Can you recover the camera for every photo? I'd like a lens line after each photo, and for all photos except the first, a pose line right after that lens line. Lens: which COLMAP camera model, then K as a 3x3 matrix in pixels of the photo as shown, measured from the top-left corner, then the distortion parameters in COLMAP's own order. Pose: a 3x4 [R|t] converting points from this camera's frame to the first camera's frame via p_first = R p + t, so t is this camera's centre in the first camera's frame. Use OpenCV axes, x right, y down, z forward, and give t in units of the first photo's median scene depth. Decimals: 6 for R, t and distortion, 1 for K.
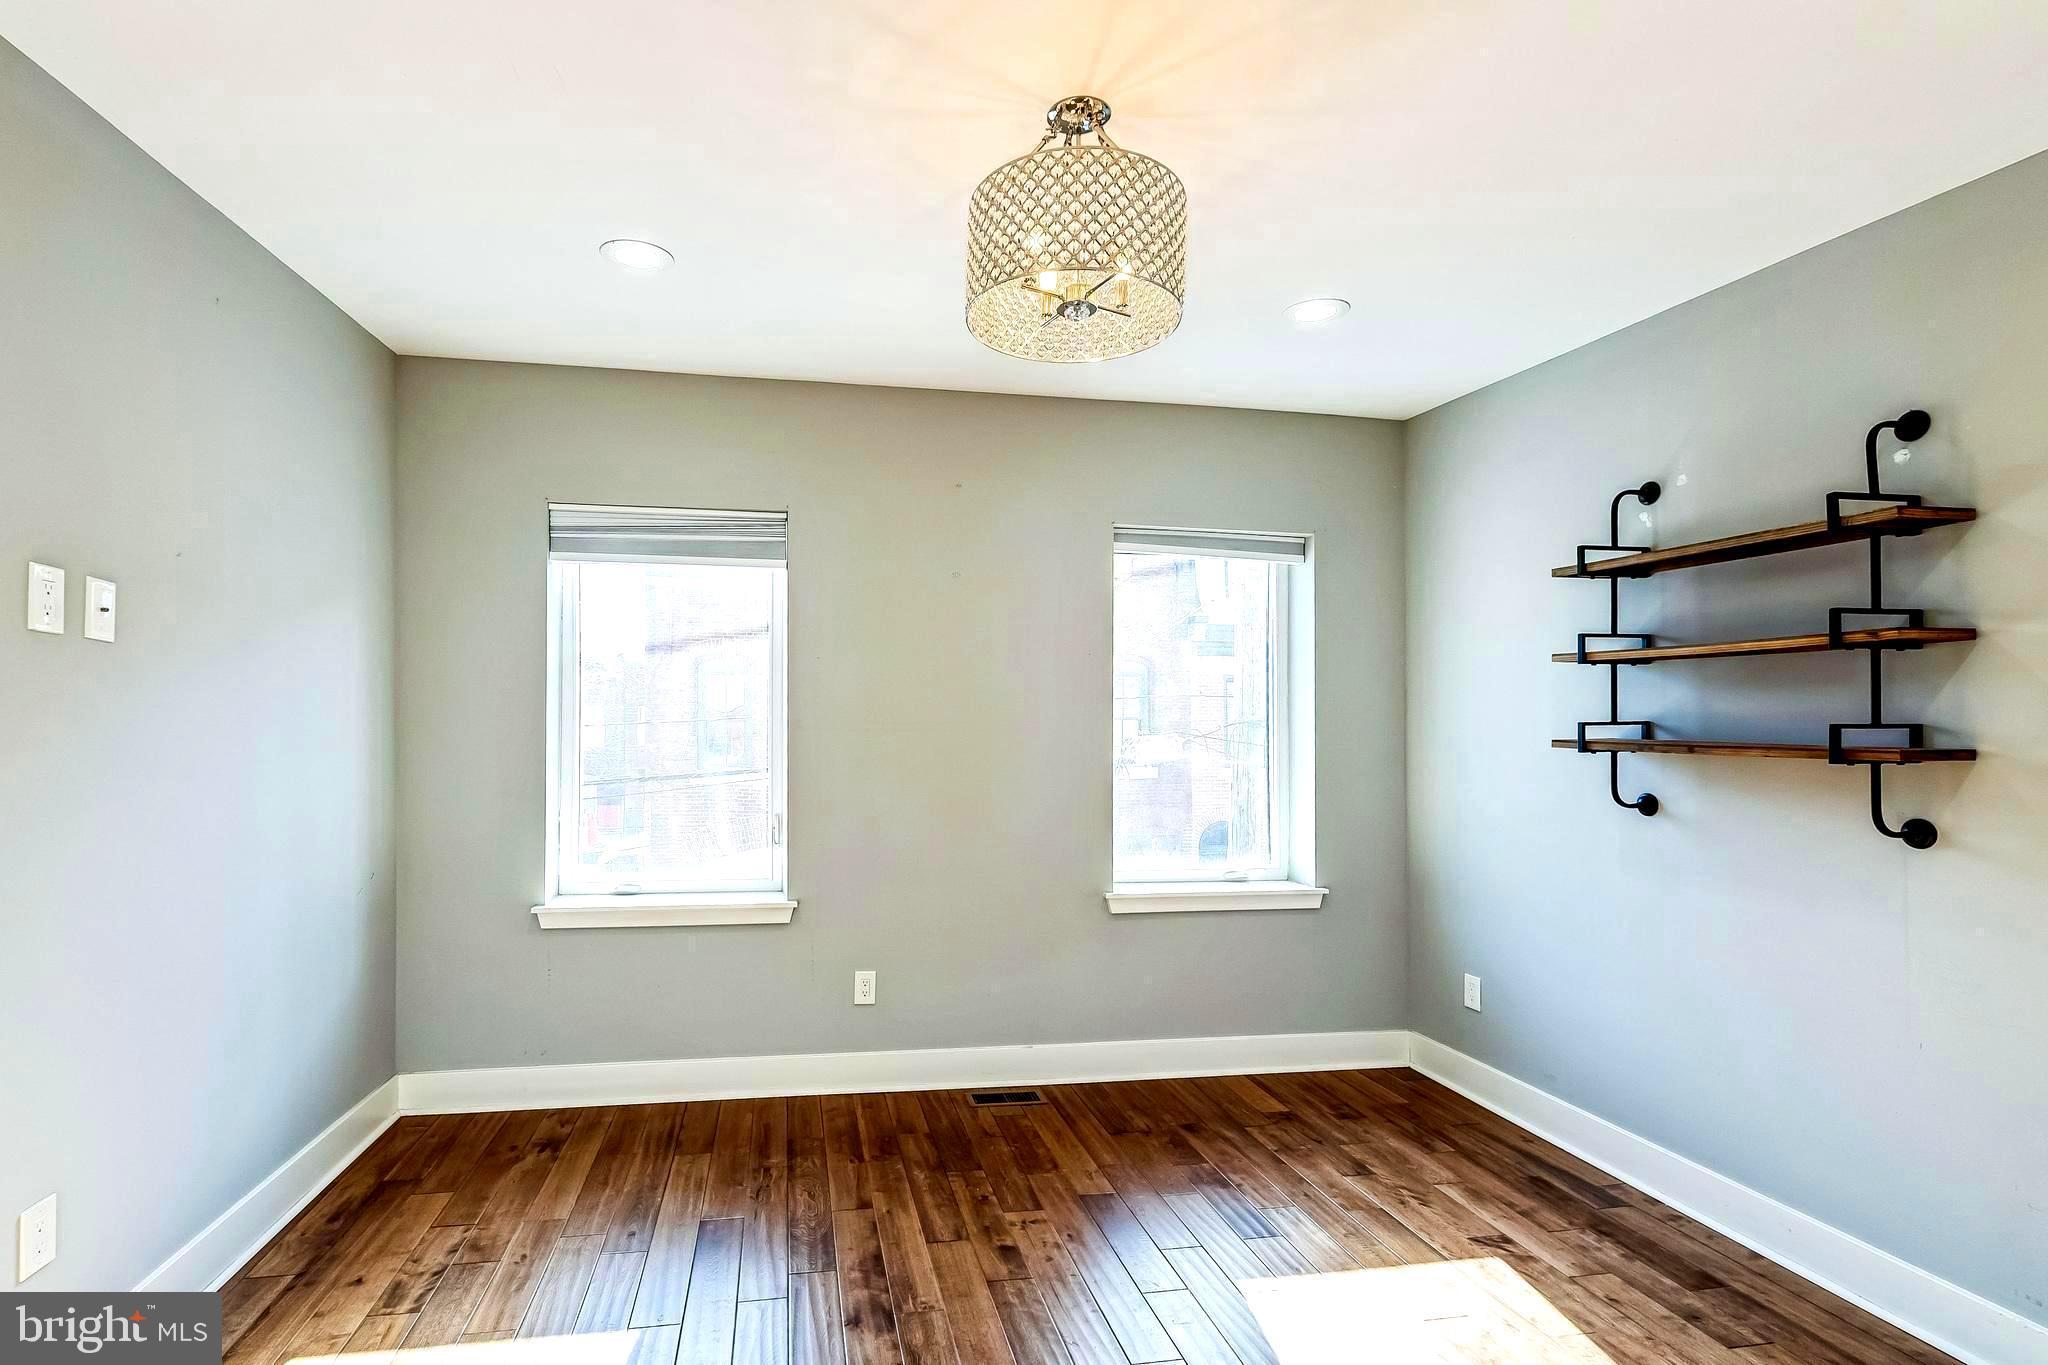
lens RADIAL K [[968.2, 0, 942.4], [0, 968.2, 731.9], [0, 0, 1]] dist [0.000270, -0.000195]
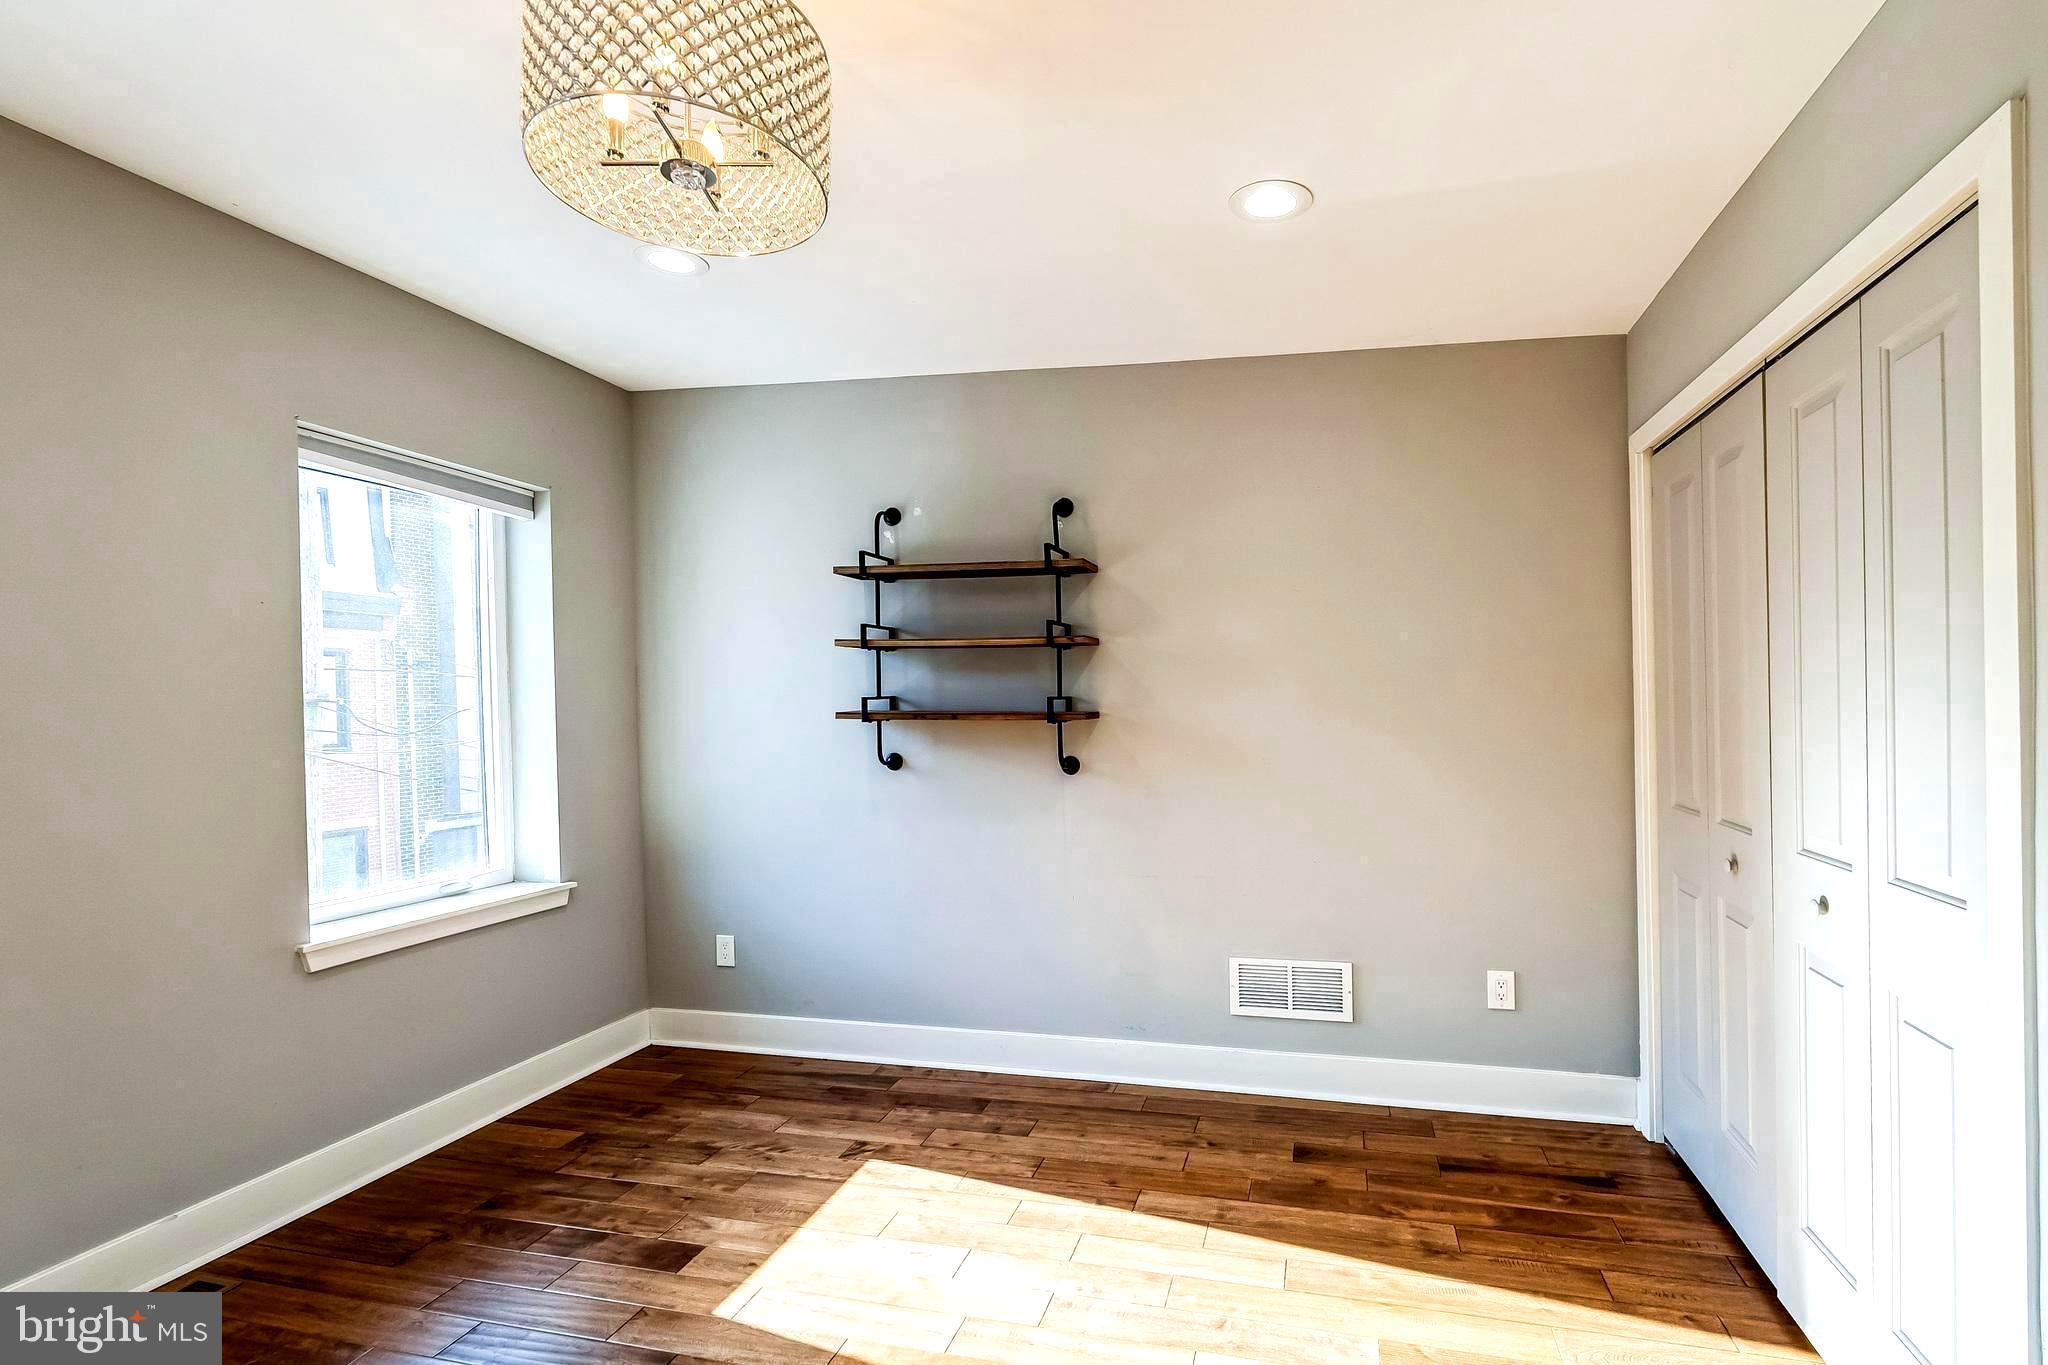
lens RADIAL K [[979.3, 0, 1024.6], [0, 979.3, 709.8], [0, 0, 1]] dist [0.000397, -0.000089]
pose [[0.394848, -0.020690, 0.918513, -0.373178], [0.017340, 0.999736, 0.015066, -0.008958], [-0.918583, 0.009978, 0.395103, 0.320704]]
